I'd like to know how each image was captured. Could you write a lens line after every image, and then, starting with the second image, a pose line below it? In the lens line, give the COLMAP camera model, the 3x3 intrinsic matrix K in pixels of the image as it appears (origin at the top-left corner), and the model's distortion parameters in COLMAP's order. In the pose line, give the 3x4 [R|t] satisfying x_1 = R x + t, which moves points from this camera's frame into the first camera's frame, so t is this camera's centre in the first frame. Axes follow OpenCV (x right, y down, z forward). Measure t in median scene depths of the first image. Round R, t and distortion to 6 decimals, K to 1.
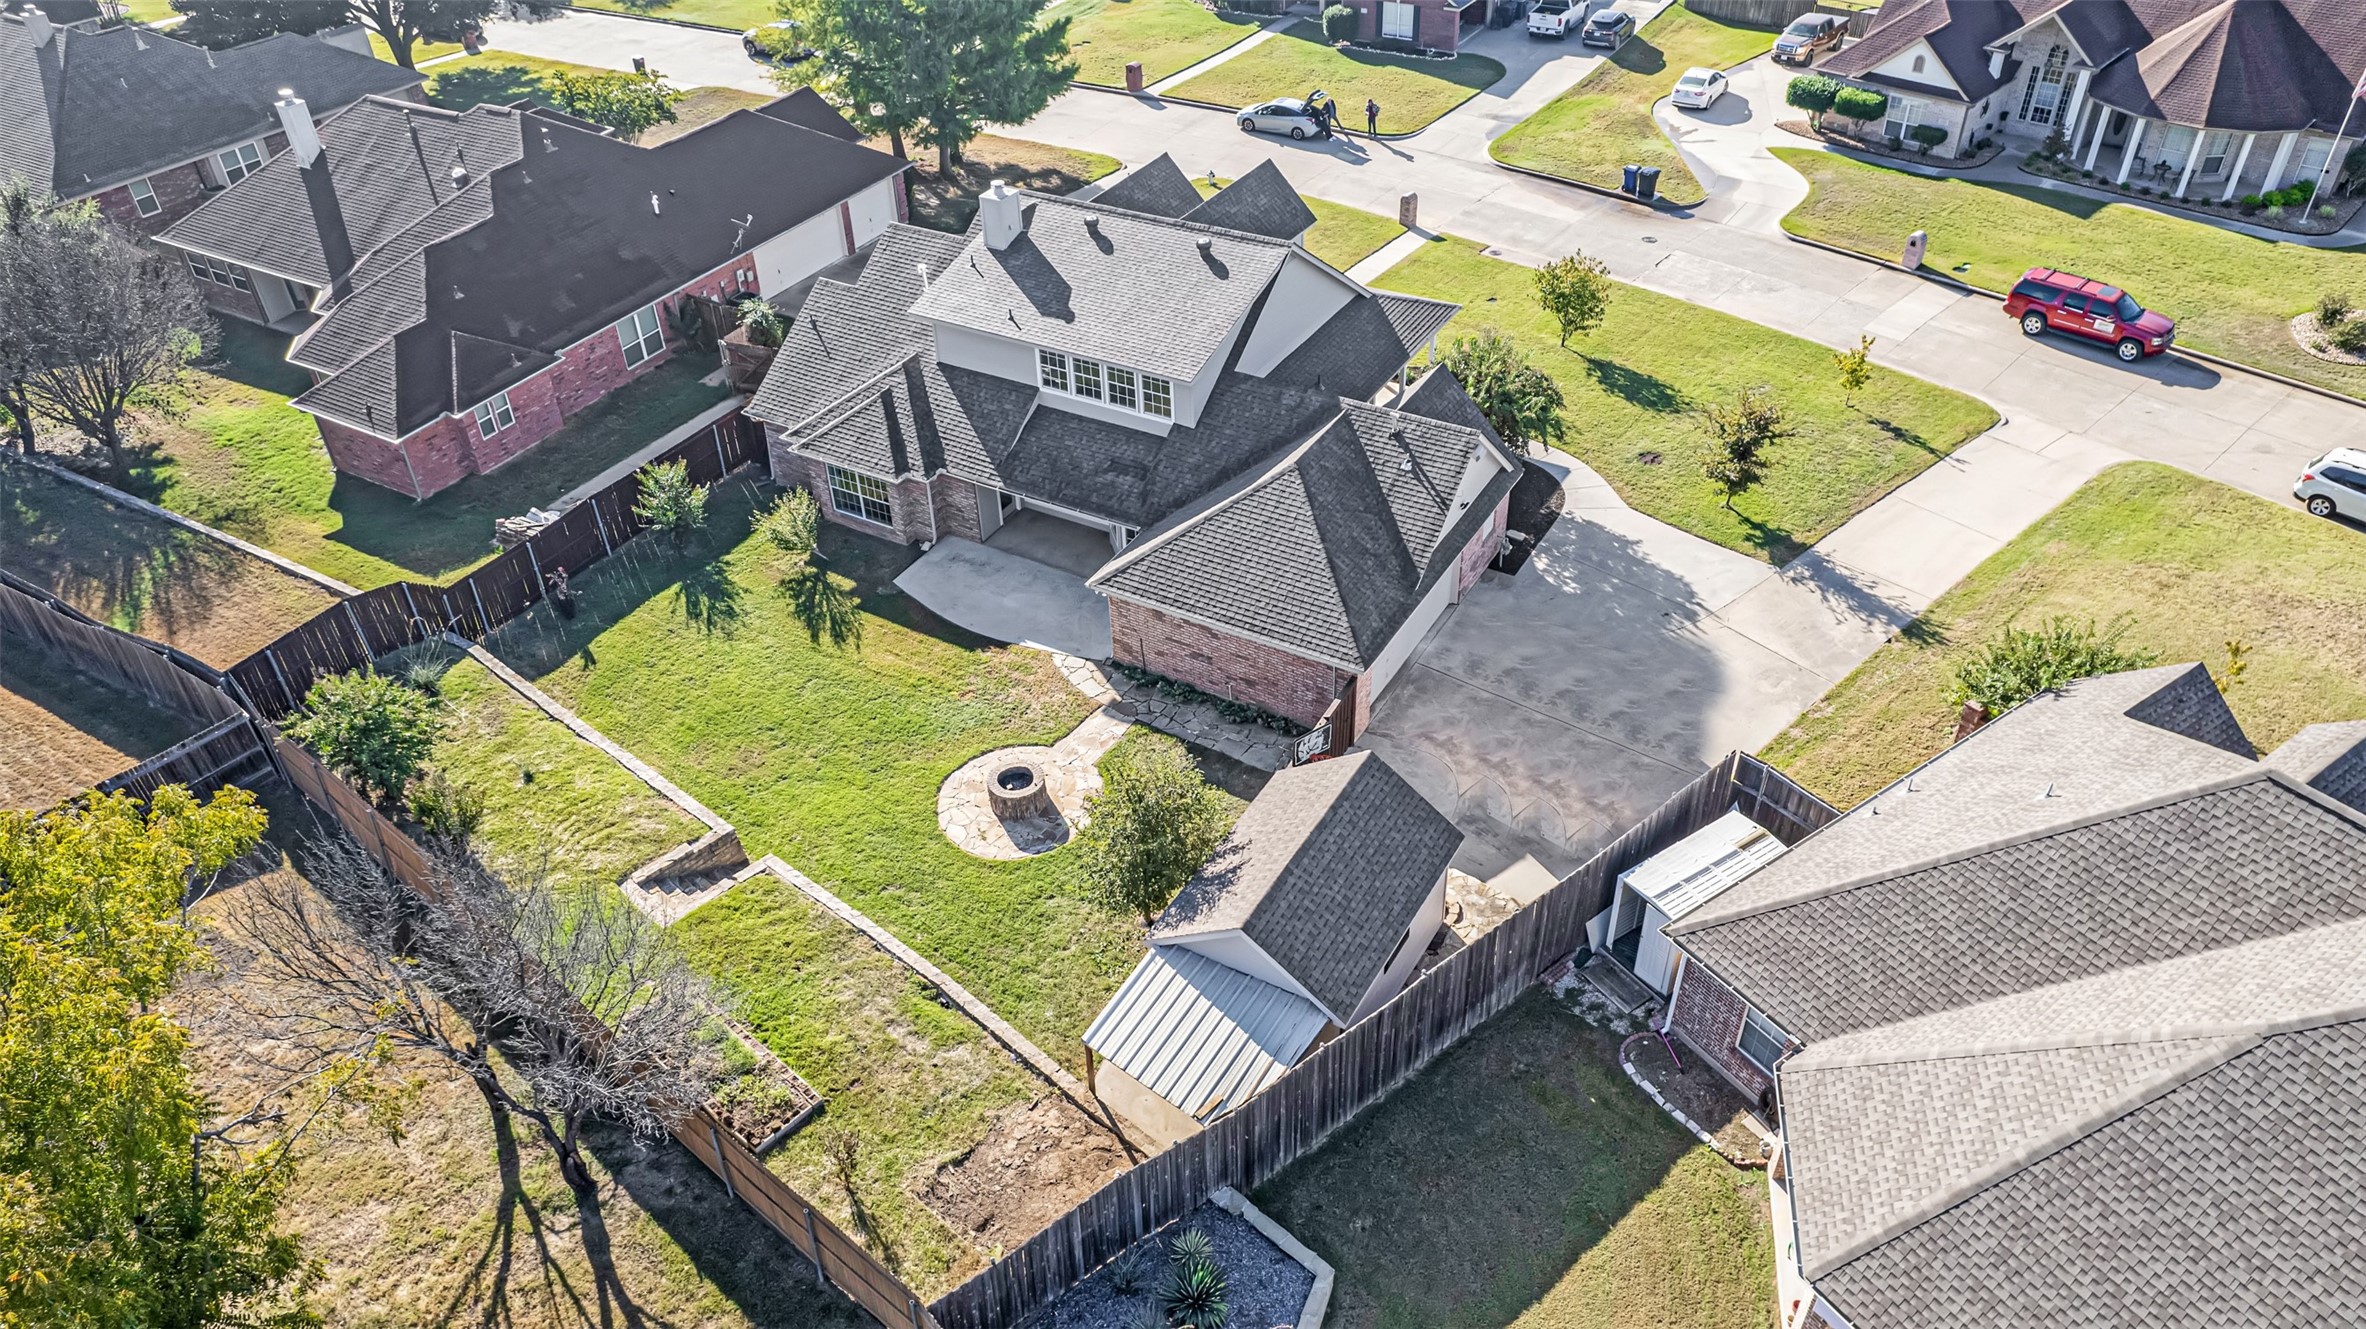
lens RADIAL K [[1422.8, 0, 1189.9], [0, 1422.8, 824.9], [0, 0, 1]] dist [-0.041050, 0.035013]
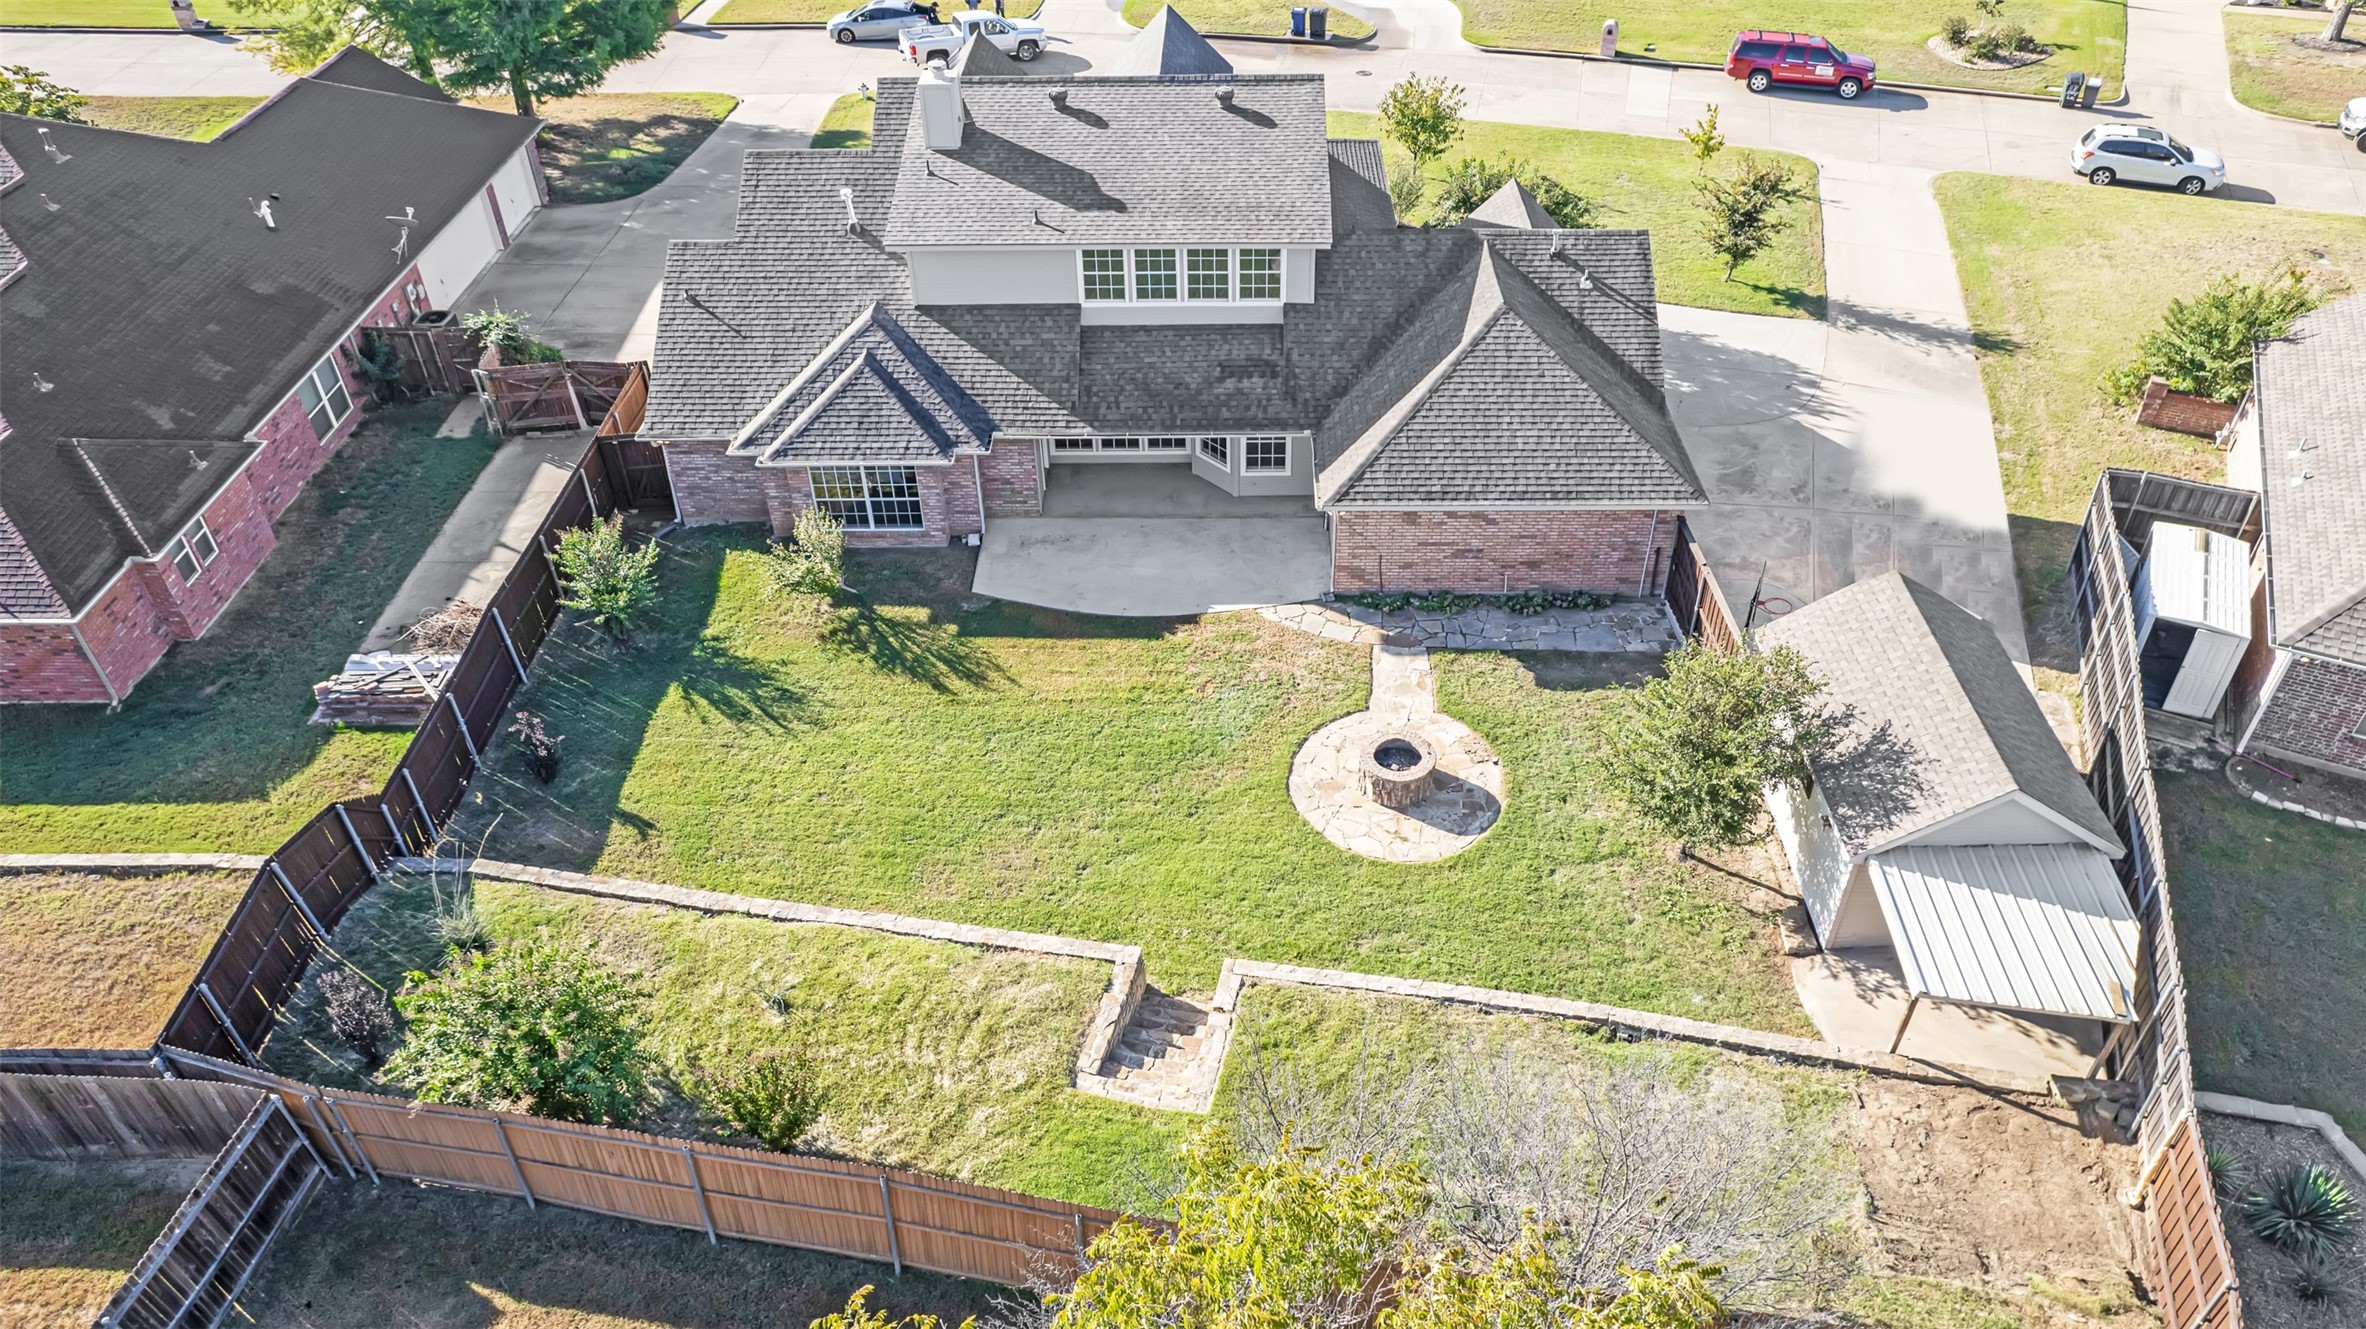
lens RADIAL K [[1503.1, 0, 1209.2], [0, 1503.1, 696.3], [0, 0, 1]] dist [-0.050882, 0.034084]
pose [[0.867032, -0.309415, 0.390536, -0.423203], [0.334291, 0.942459, 0.004533, -0.081924], [-0.369466, 0.126622, 0.920577, 0.235697]]
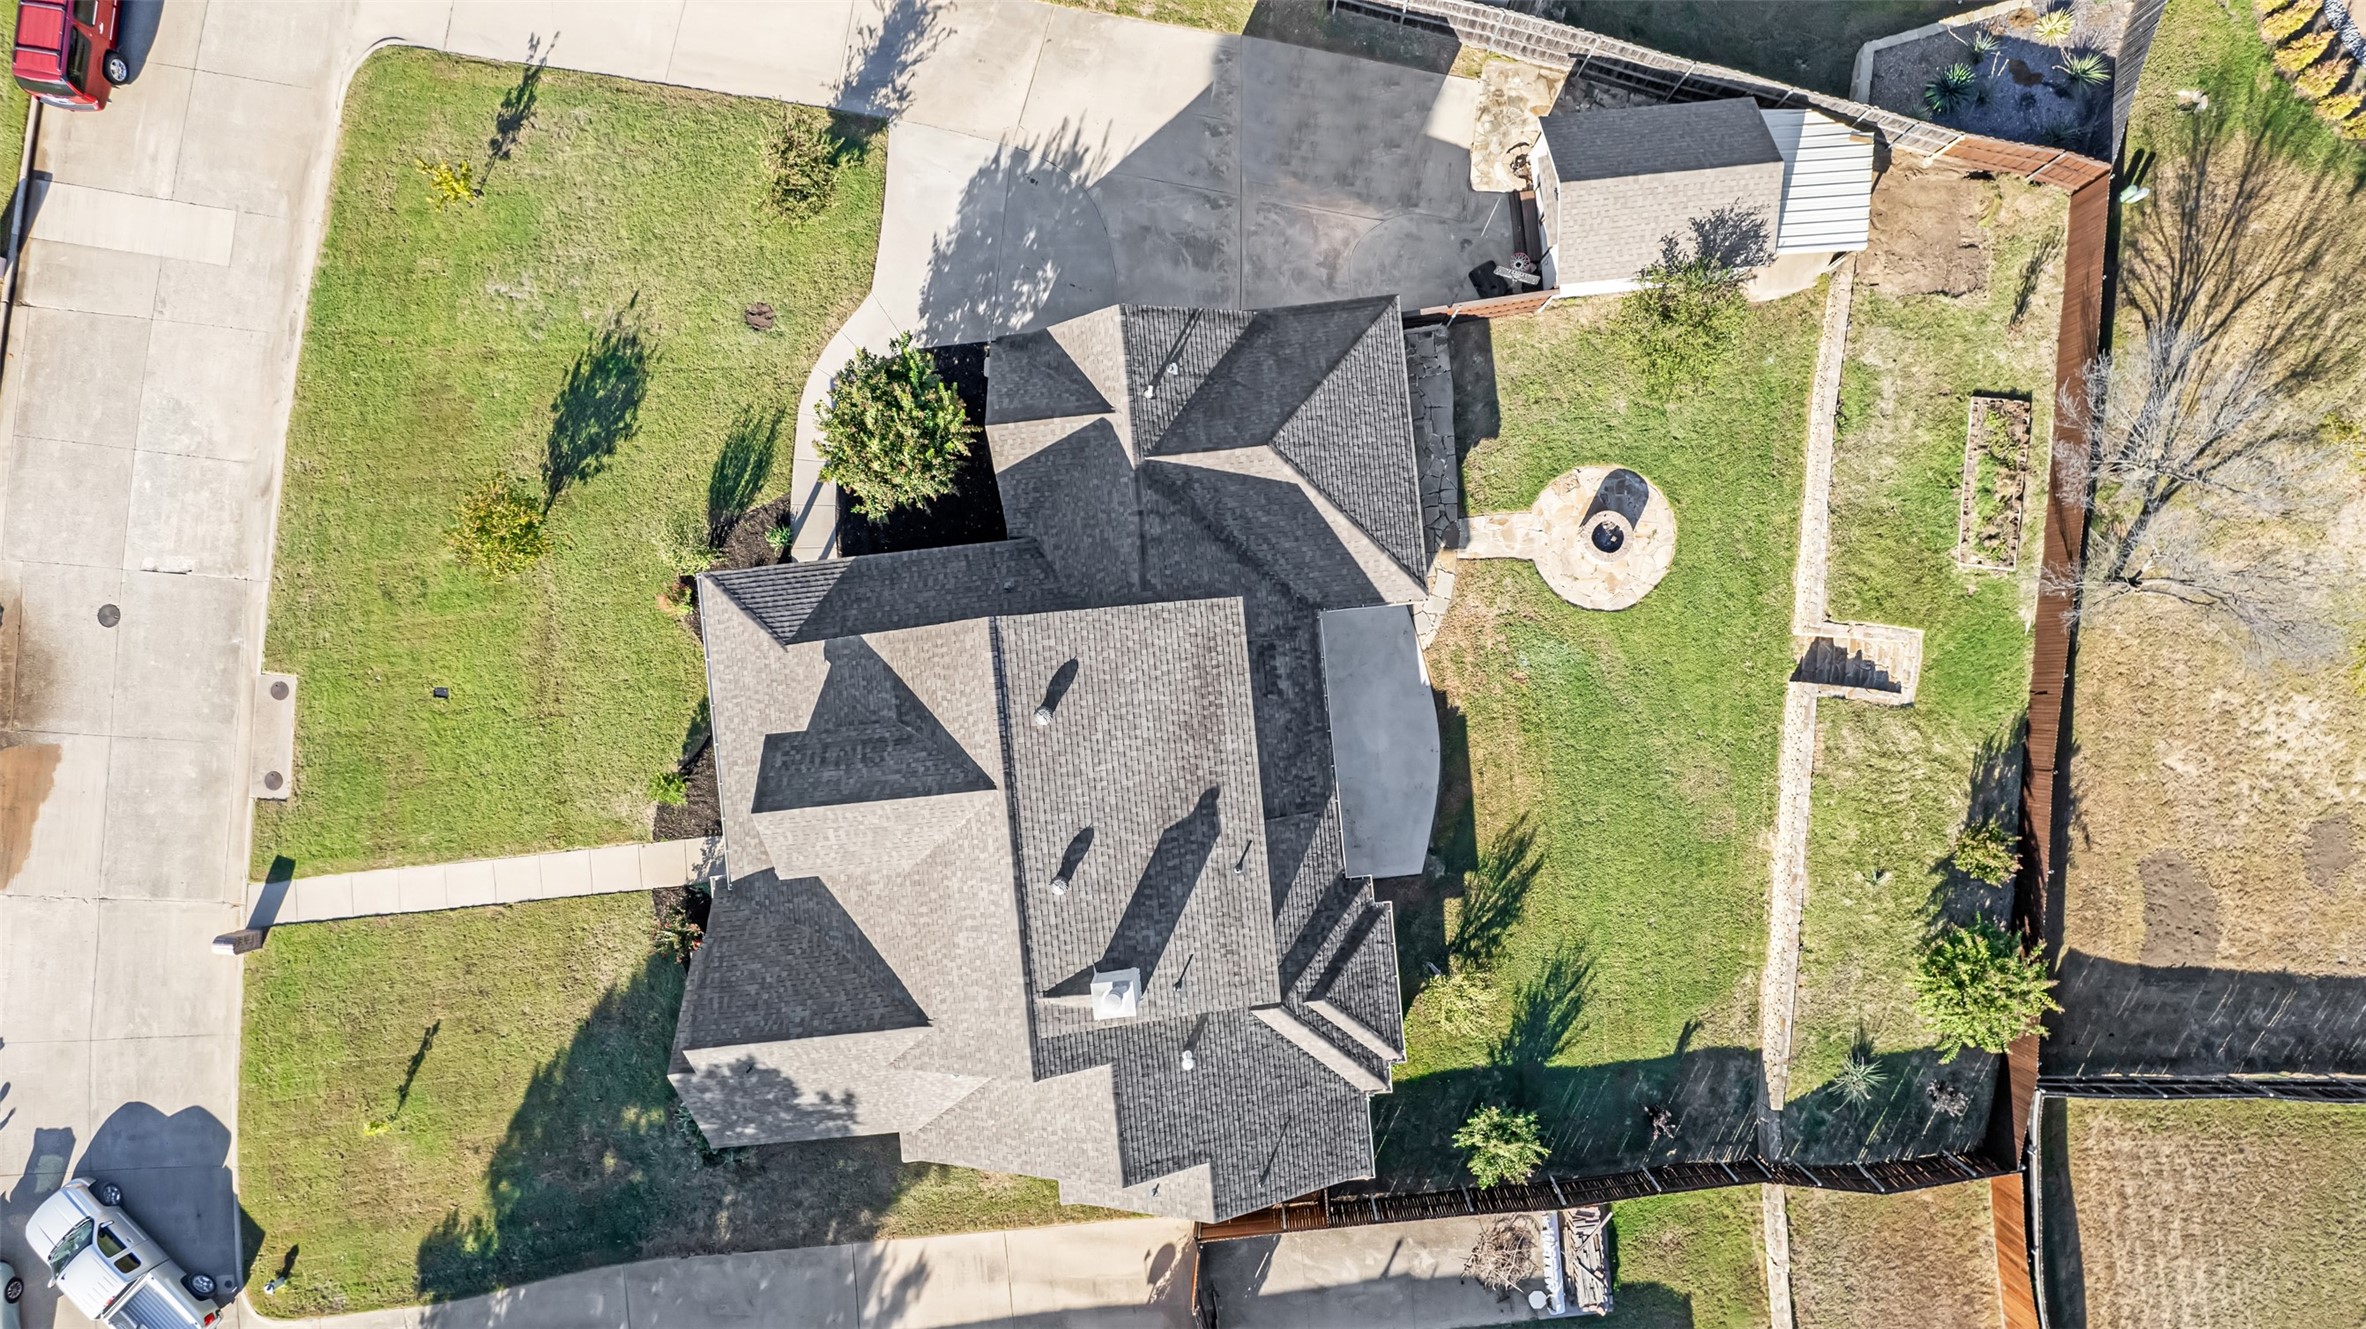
lens RADIAL K [[1452.5, 0, 1186.9], [0, 1452.5, 705.7], [0, 0, 1]] dist [-0.036082, 0.004675]
pose [[-0.591337, -0.806115, 0.022339, -0.047584], [0.582054, -0.407473, 0.703690, -0.896611], [-0.558152, 0.429121, 0.710156, 0.348562]]
